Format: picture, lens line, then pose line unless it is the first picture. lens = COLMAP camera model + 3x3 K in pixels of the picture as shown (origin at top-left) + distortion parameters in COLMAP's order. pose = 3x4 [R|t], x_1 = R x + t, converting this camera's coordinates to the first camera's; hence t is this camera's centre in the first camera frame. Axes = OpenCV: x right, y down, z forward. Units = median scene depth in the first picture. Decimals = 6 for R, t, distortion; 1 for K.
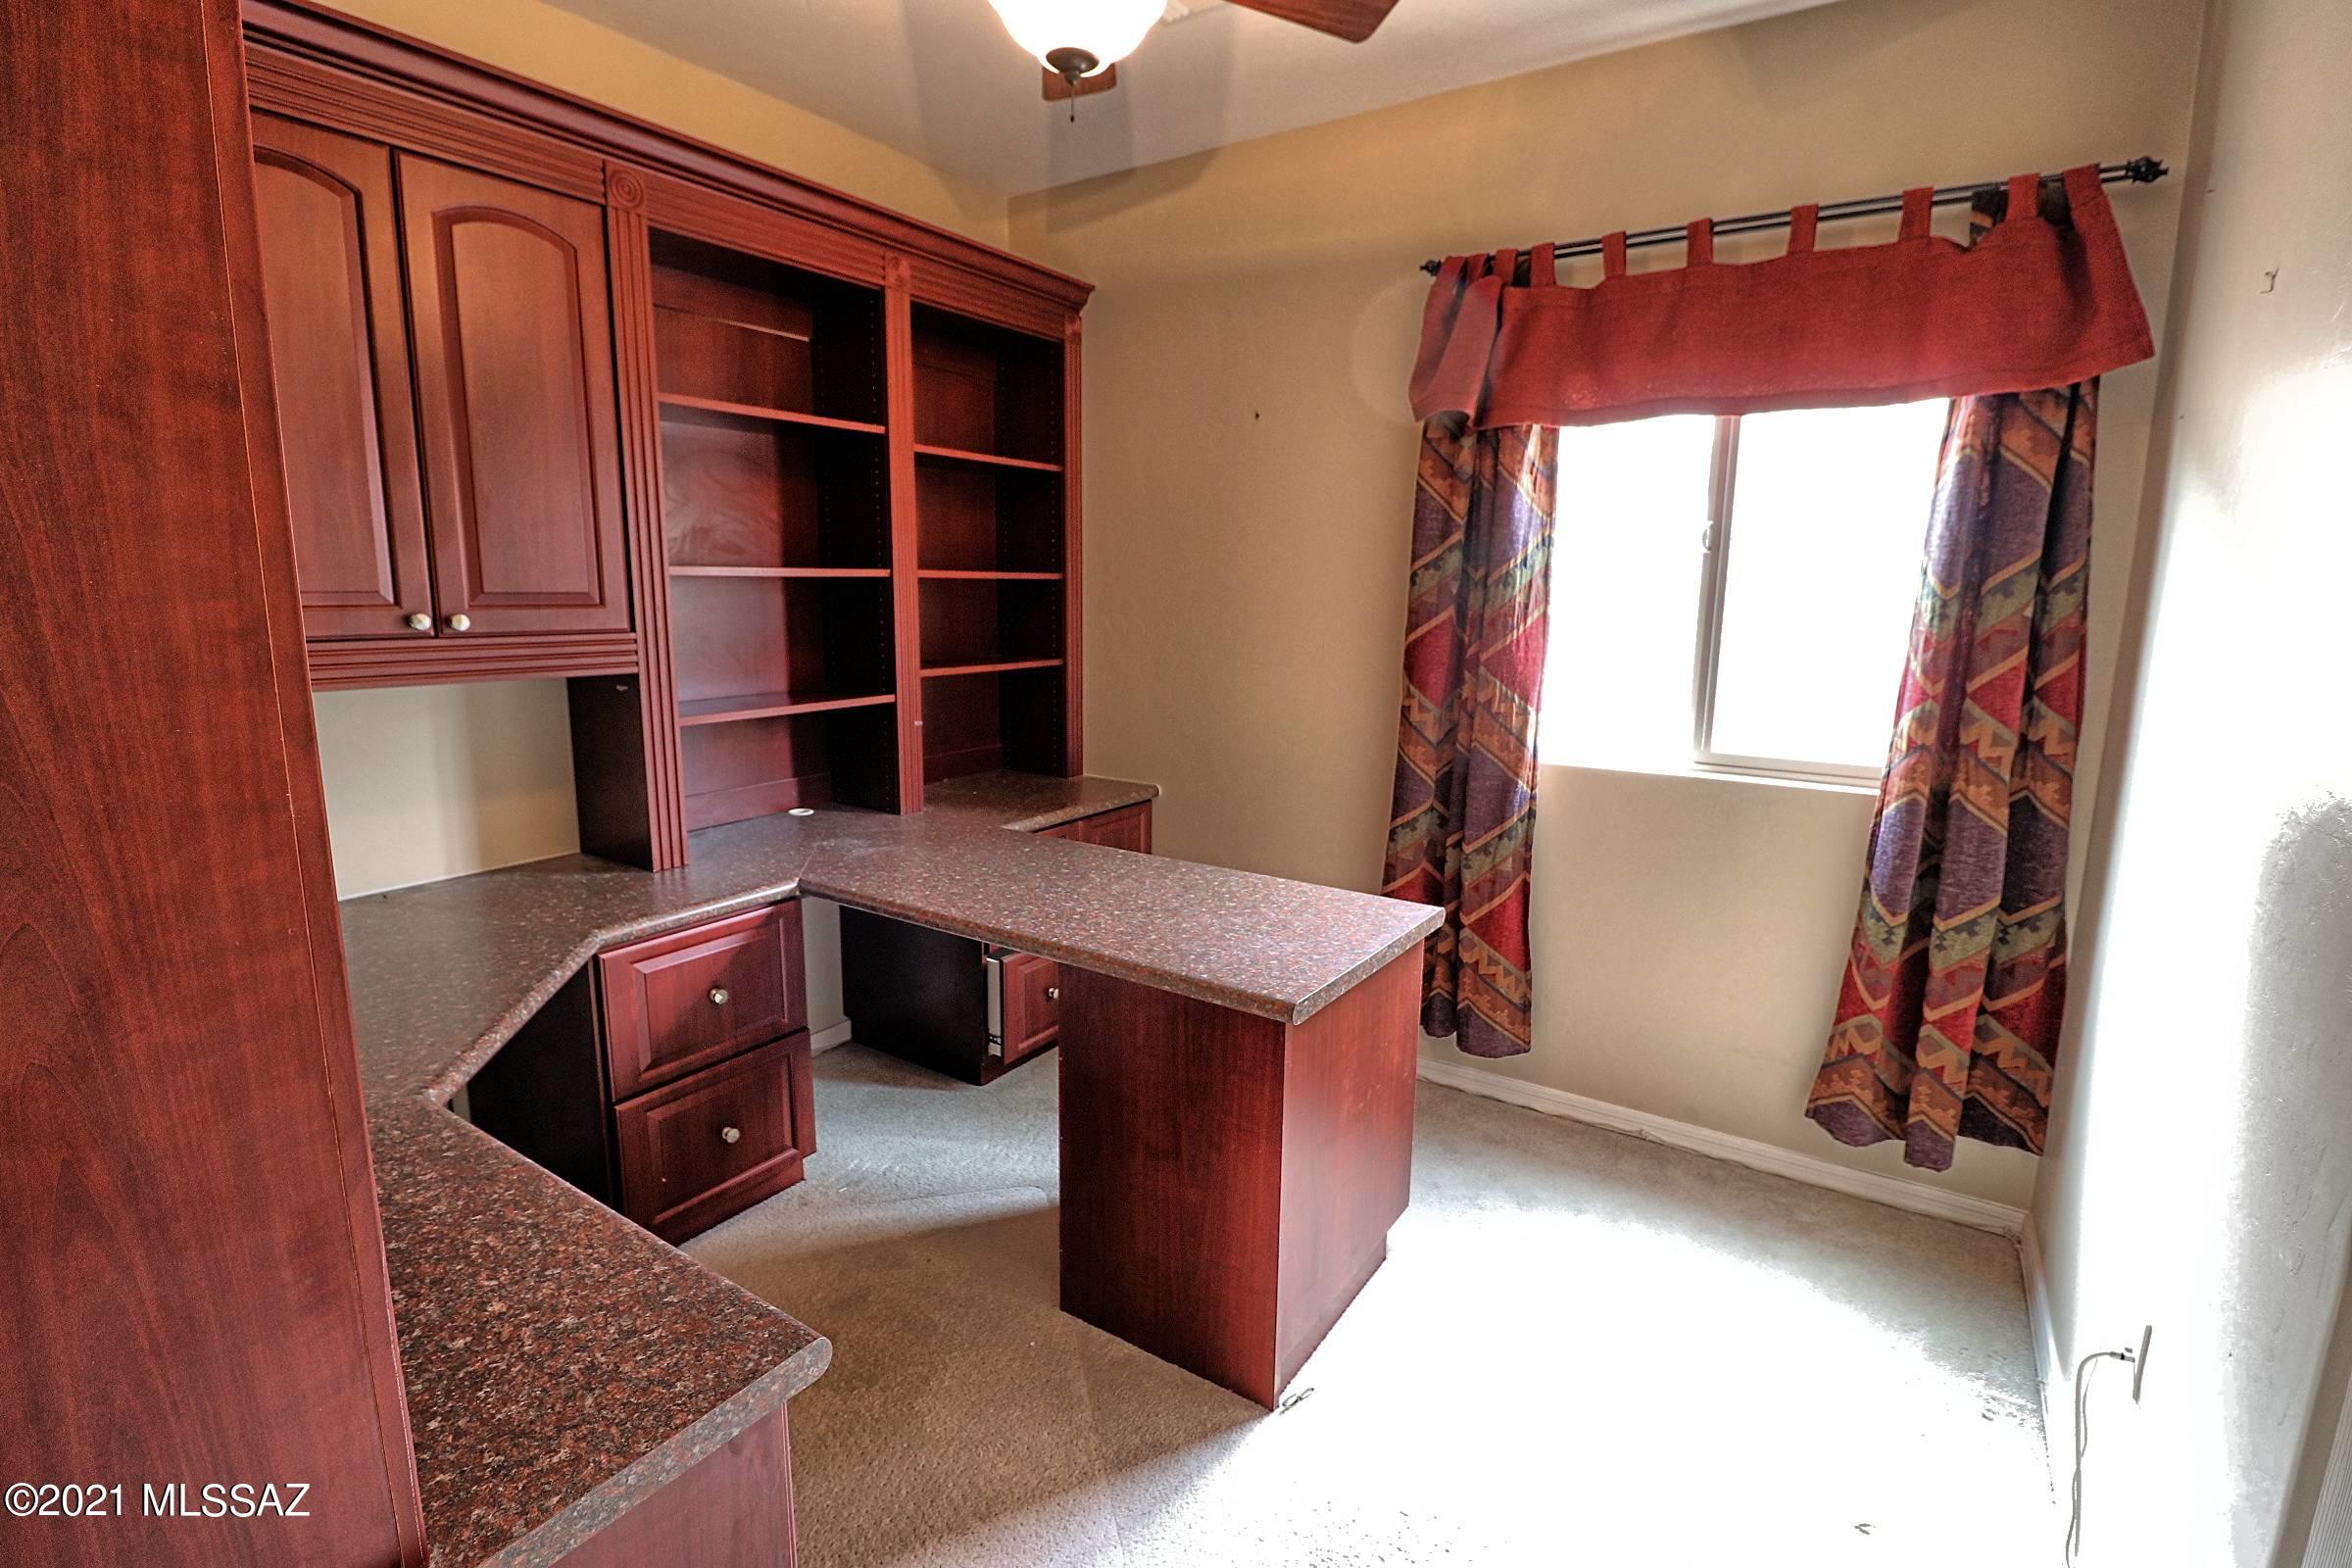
lens RADIAL K [[1078.5, 0, 1182.2], [0, 1078.5, 791.5], [0, 0, 1]] dist [-0.011942, -0.005219]
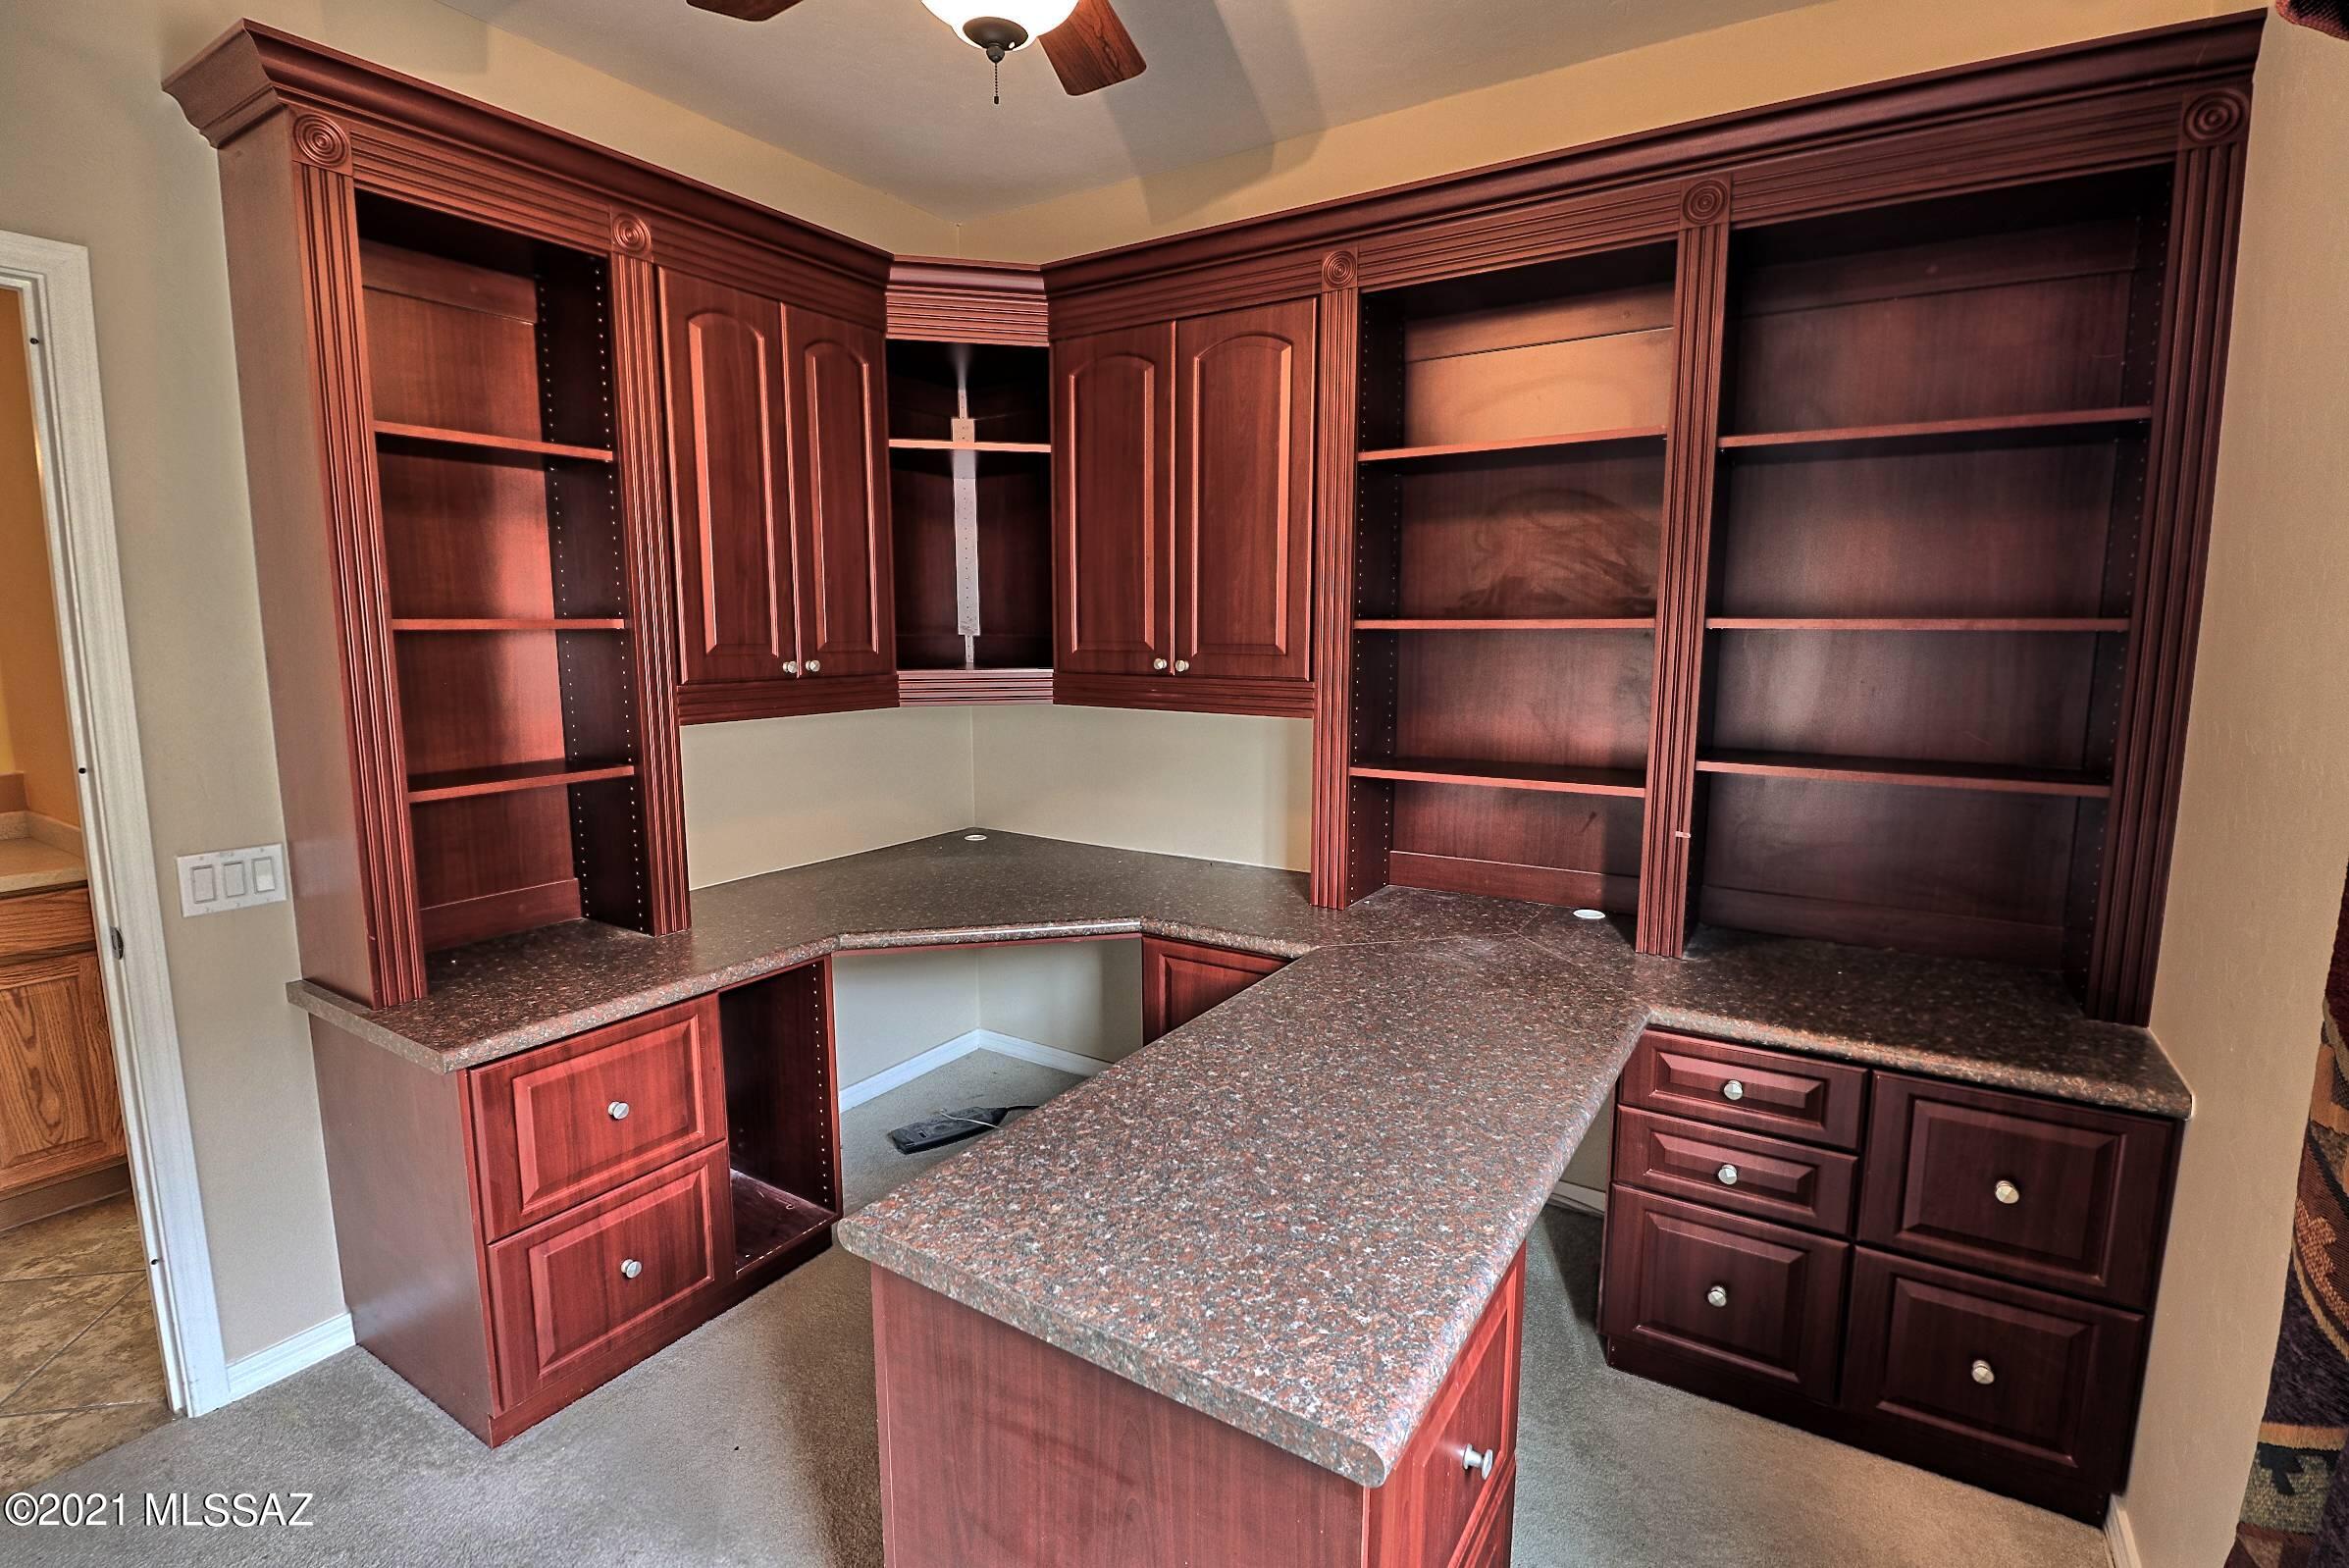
lens RADIAL K [[1077.1, 0, 1186.7], [0, 1077.1, 775.7], [0, 0, 1]] dist [-0.011942, -0.005219]
pose [[0.023575, 0.124350, -0.991958, 0.467710], [-0.187155, 0.975241, 0.117806, -0.129892], [0.982048, 0.182872, 0.046264, 0.682249]]
